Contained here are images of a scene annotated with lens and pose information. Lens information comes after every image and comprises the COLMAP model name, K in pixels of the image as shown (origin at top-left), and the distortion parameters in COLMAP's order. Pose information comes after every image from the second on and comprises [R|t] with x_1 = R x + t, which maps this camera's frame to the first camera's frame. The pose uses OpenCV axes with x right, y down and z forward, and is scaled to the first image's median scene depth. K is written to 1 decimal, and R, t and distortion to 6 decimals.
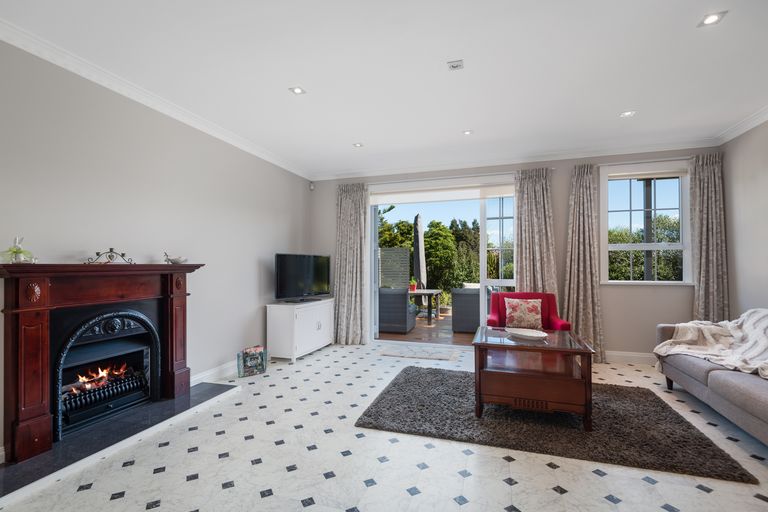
lens RADIAL K [[356.2, 0, 384.6], [0, 356.2, 261.3], [0, 0, 1]] dist [0.012993, -0.000334]
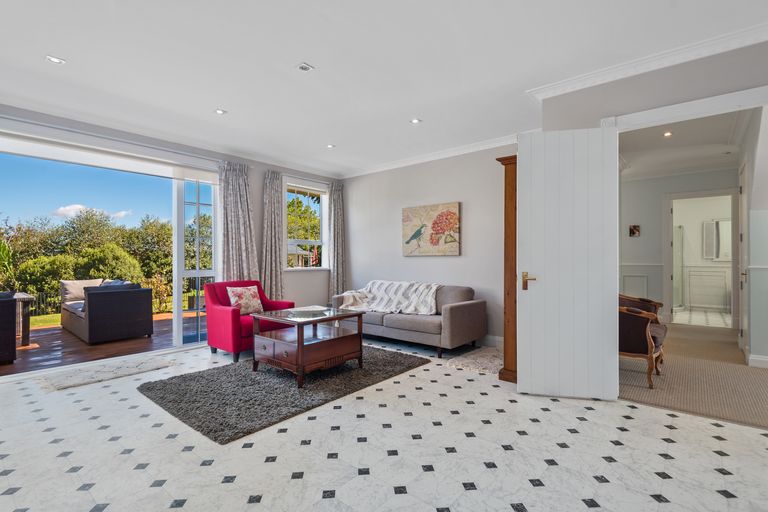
lens RADIAL K [[369.4, 0, 384.0], [0, 369.4, 256.0], [0, 0, 1]] dist [0.000417, -0.000408]
pose [[0.376999, 0.009420, 0.926166, -0.461499], [-0.007646, 0.999946, -0.007058, 0.020012], [-0.926182, -0.004420, 0.377051, 0.213710]]
